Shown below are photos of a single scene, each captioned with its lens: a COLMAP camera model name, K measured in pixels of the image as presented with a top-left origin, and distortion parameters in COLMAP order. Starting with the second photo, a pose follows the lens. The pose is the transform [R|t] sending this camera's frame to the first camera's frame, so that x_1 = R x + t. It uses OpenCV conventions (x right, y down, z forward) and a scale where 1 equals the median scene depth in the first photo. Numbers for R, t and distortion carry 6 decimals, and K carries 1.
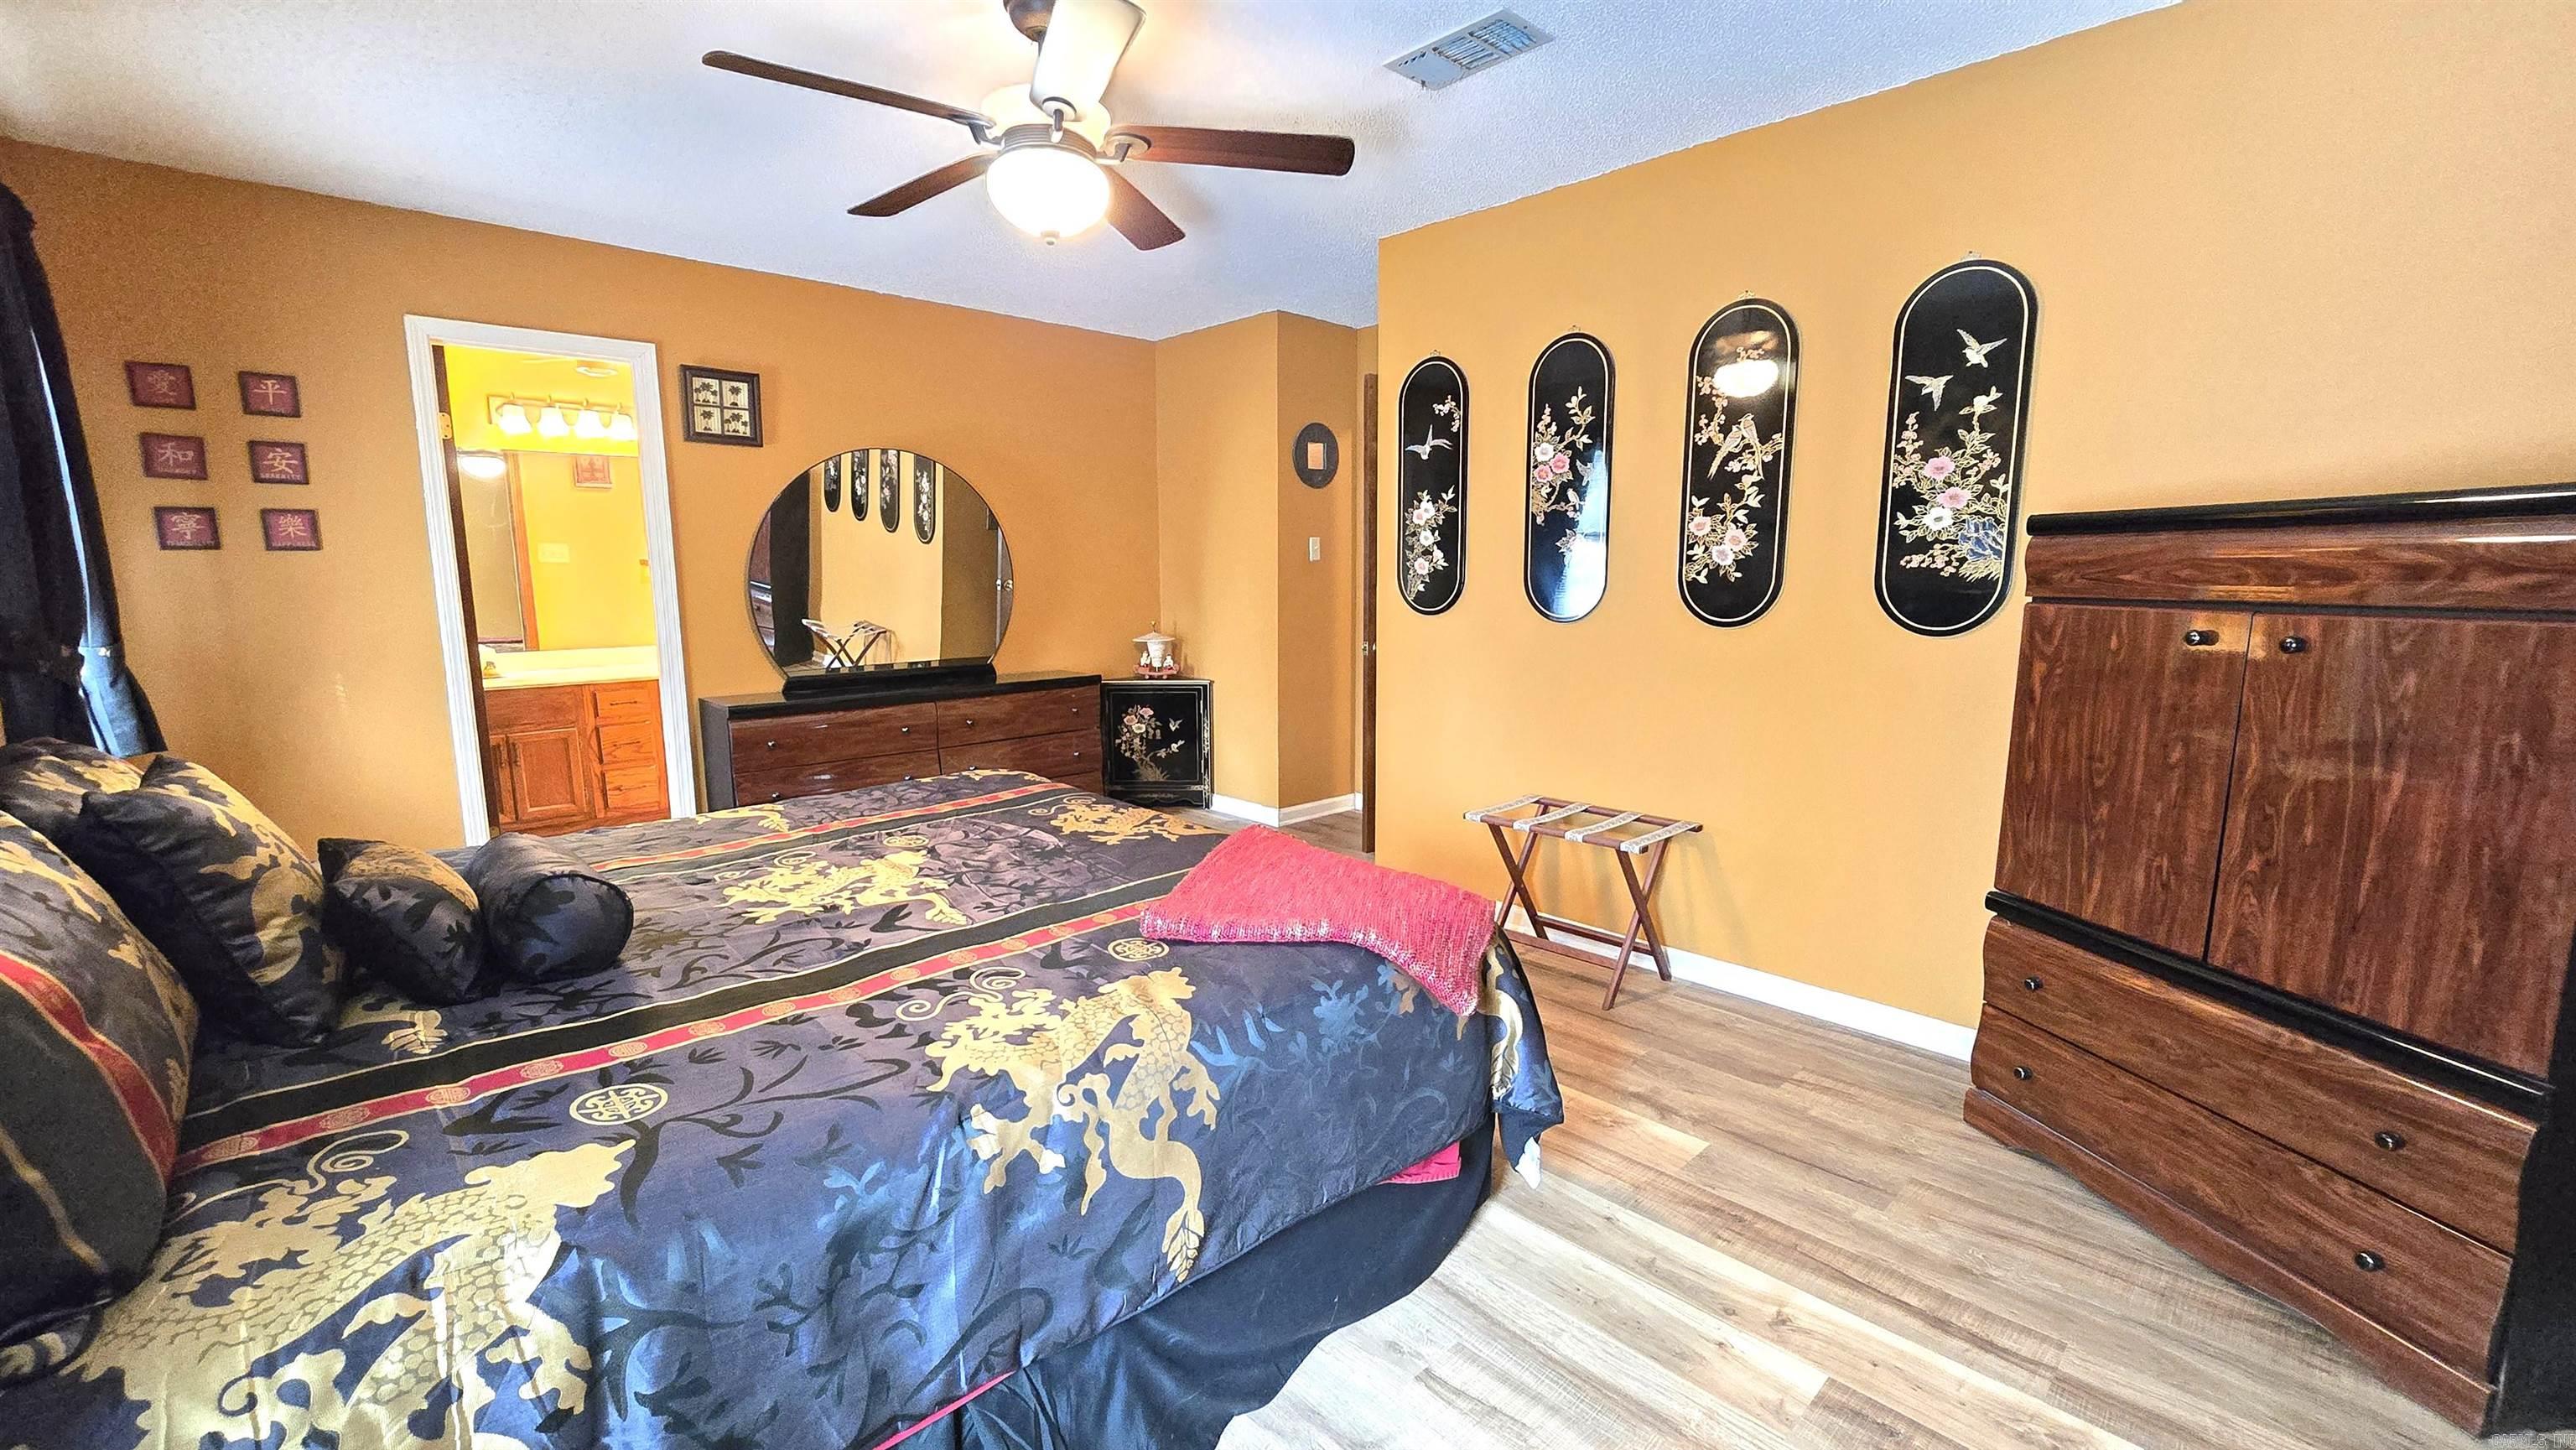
lens RADIAL K [[1052.1, 0, 1272.8], [0, 1052.1, 729.1], [0, 0, 1]] dist [-0.006650, 0.002069]
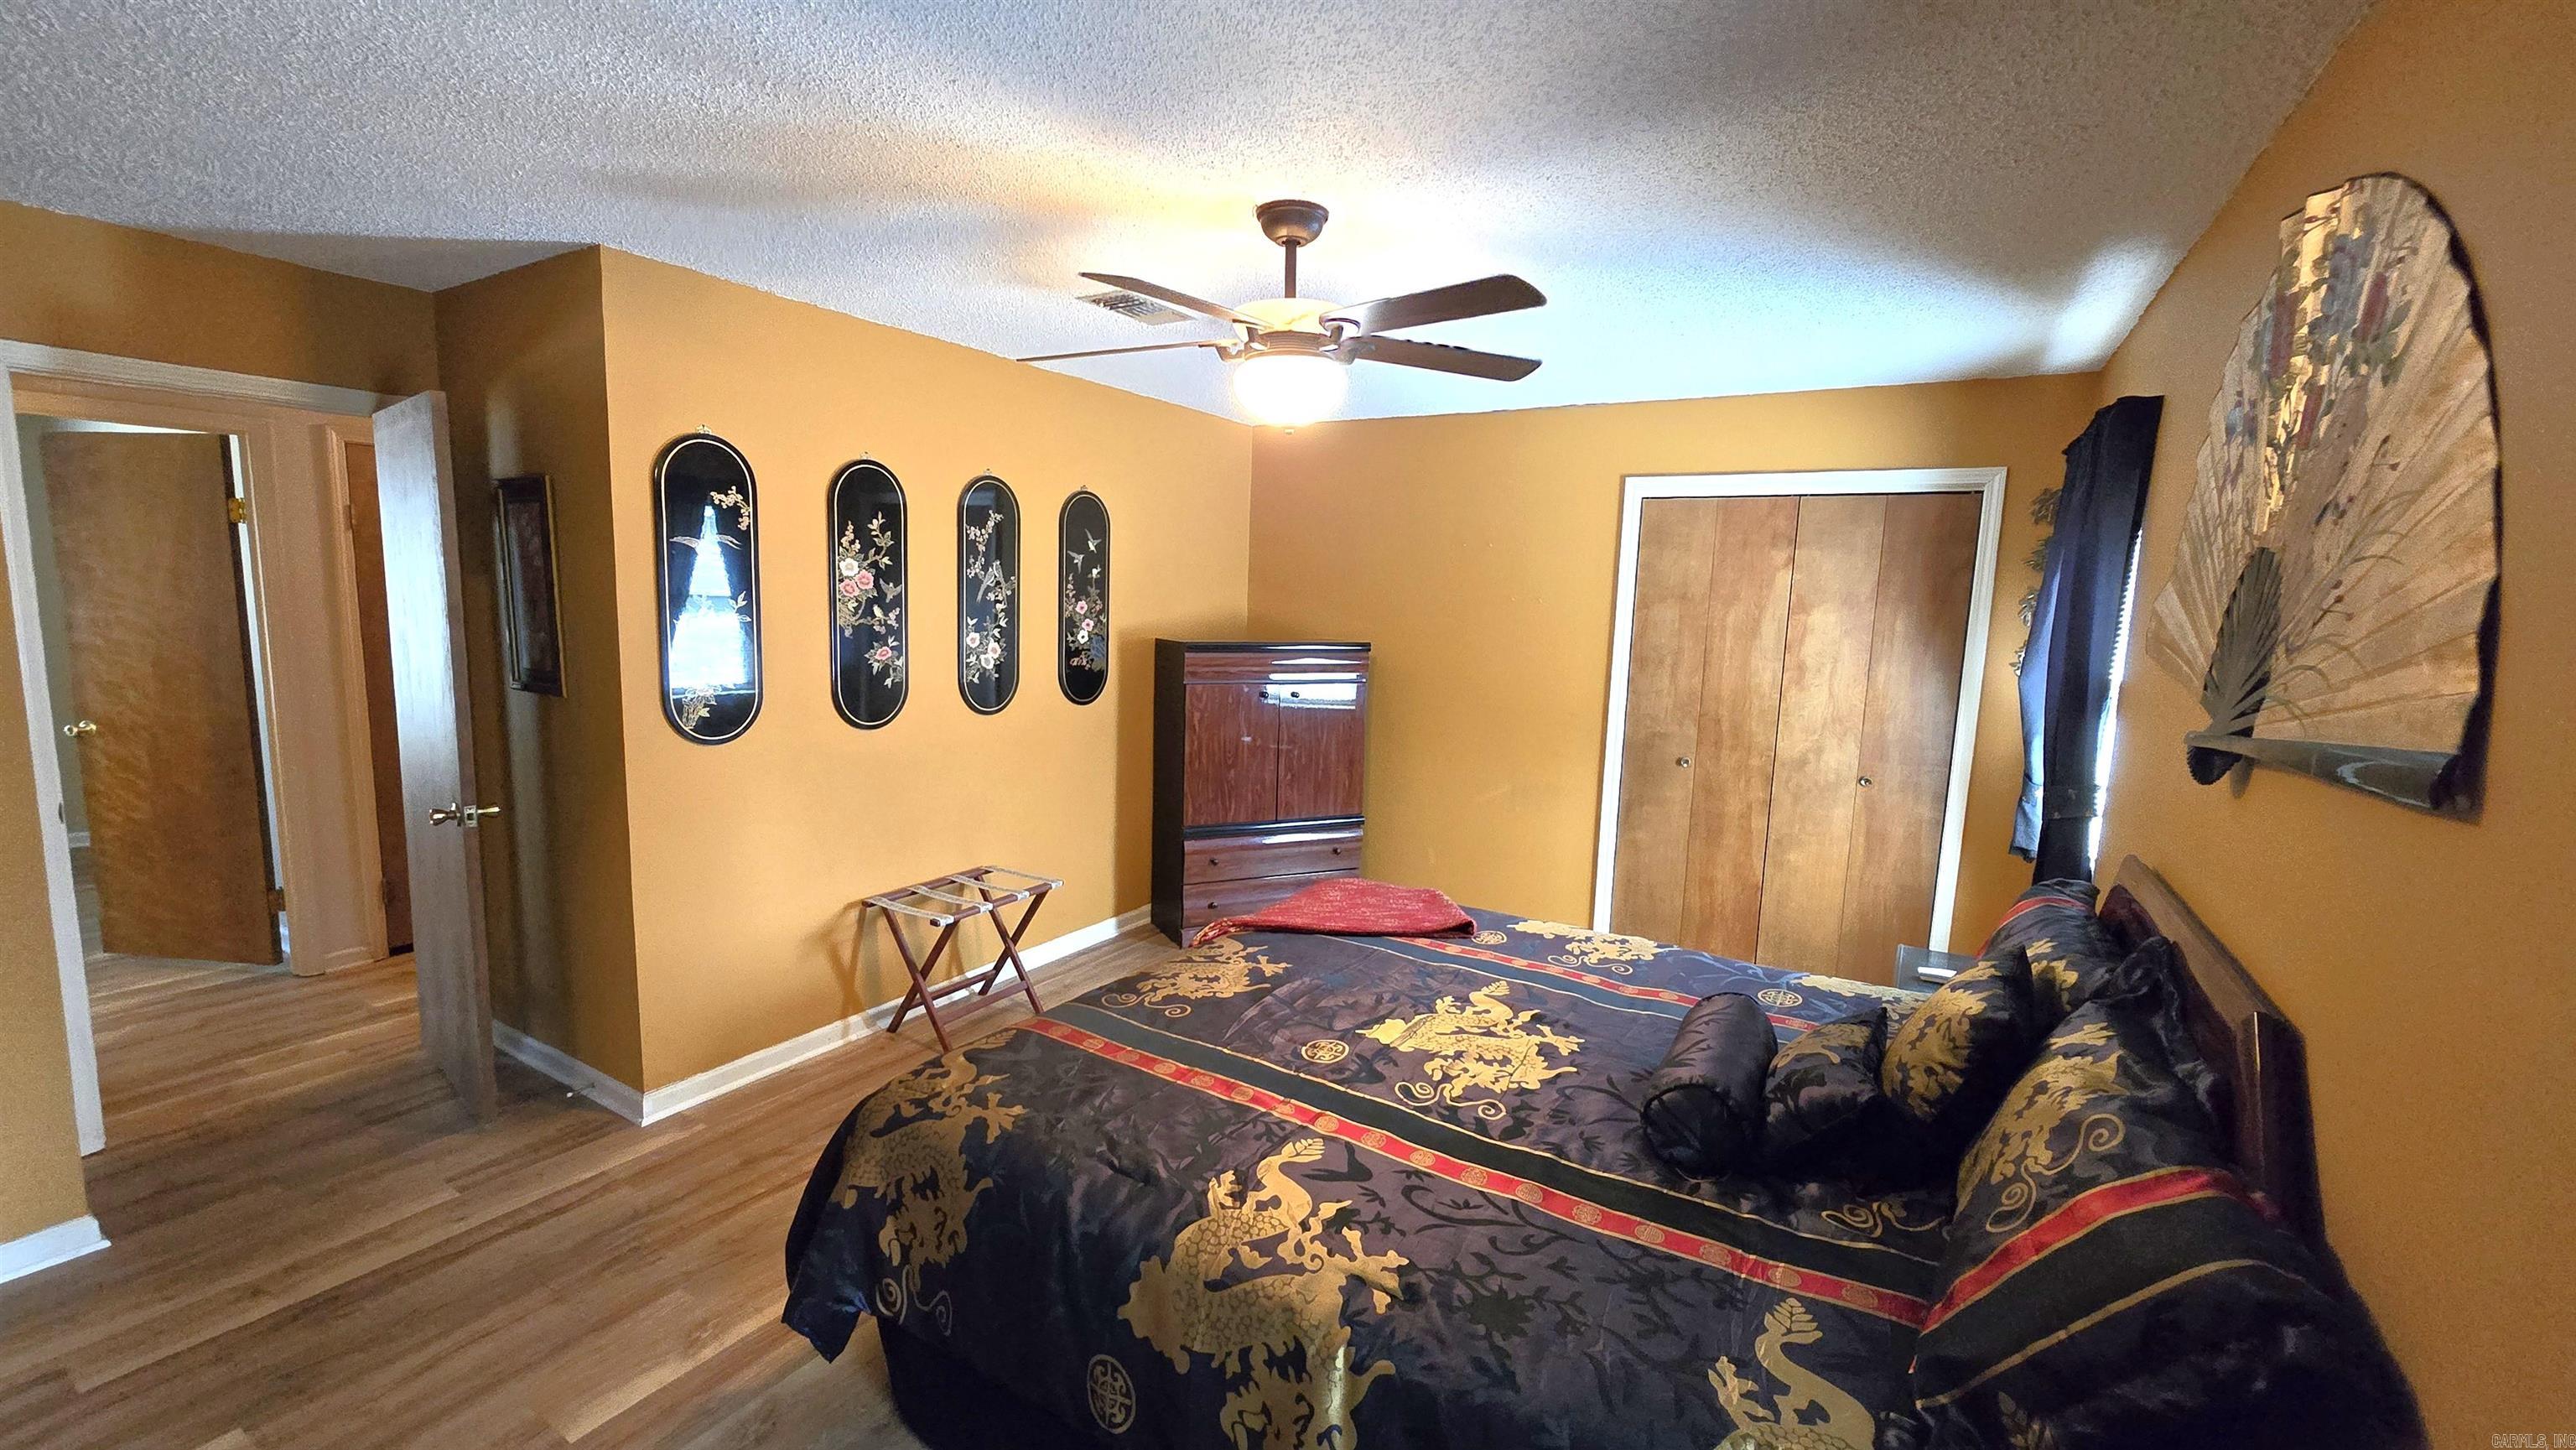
lens RADIAL K [[1052.1, 0, 1268.4], [0, 1052.1, 732.2], [0, 0, 1]] dist [-0.006650, 0.002069]
pose [[-0.258936, -0.133831, 0.956578, -0.963314], [0.115583, 0.978945, 0.168248, -0.265300], [-0.958954, 0.154130, -0.238016, 1.006113]]
